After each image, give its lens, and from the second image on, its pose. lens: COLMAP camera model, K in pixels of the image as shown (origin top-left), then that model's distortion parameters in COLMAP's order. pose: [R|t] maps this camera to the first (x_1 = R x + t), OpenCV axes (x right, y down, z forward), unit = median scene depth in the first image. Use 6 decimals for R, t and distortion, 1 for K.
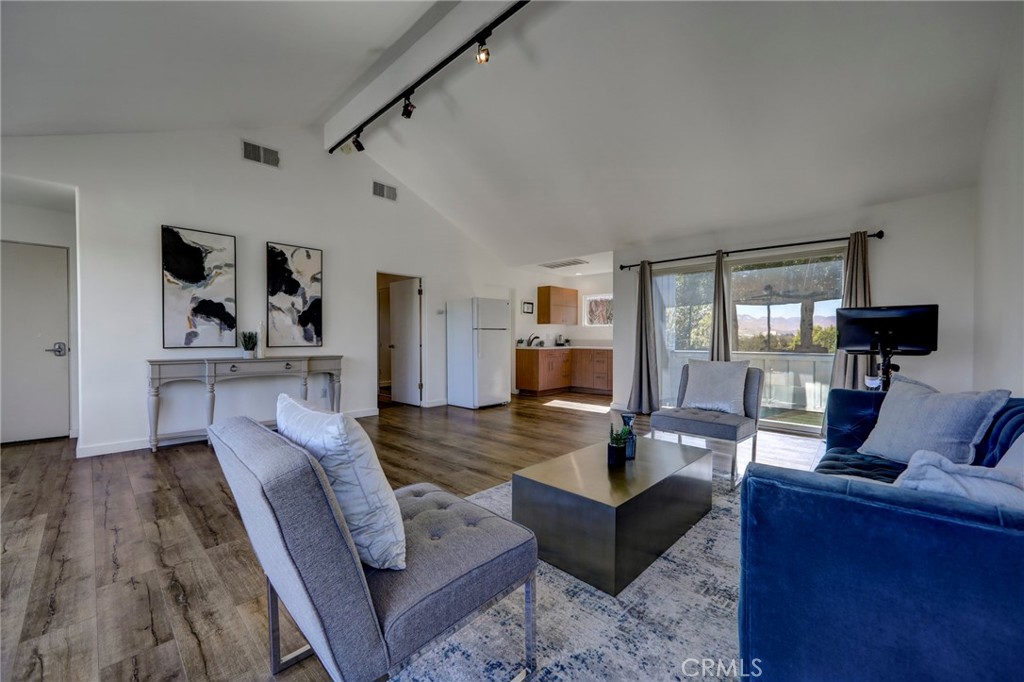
lens RADIAL K [[404.4, 0, 511.1], [0, 404.4, 342.9], [0, 0, 1]] dist [-0.016662, 0.000036]
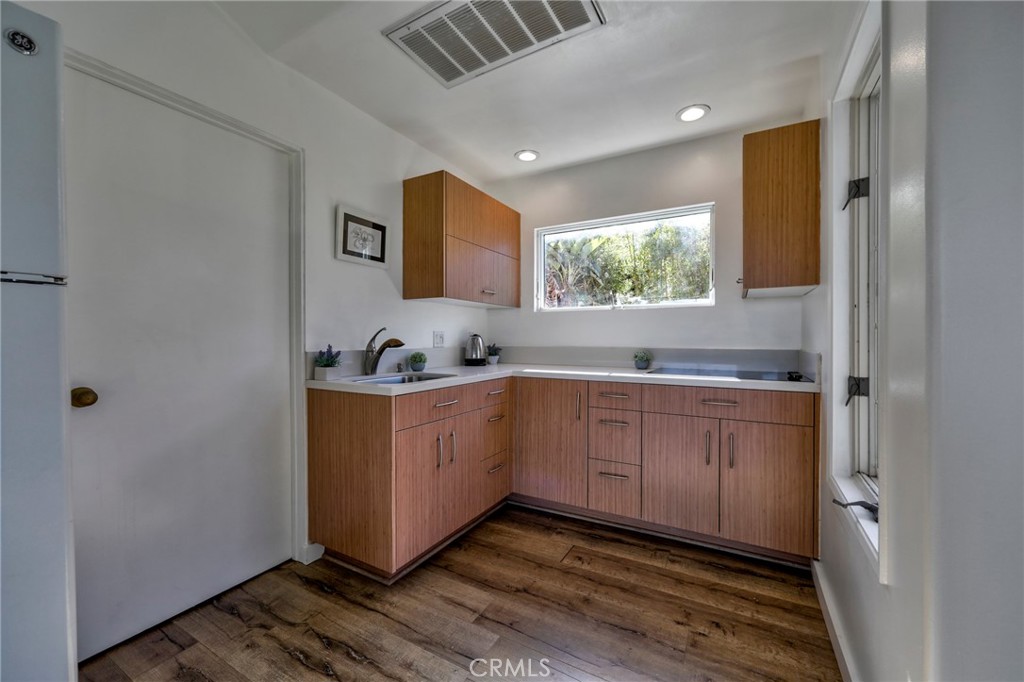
lens RADIAL K [[404.4, 0, 515.0], [0, 404.4, 341.6], [0, 0, 1]] dist [-0.016662, 0.000036]
pose [[0.968786, -0.004149, 0.247865, 0.073594], [0.005103, 0.999982, -0.003206, -0.012757], [-0.247848, 0.004371, 0.968789, 0.695865]]
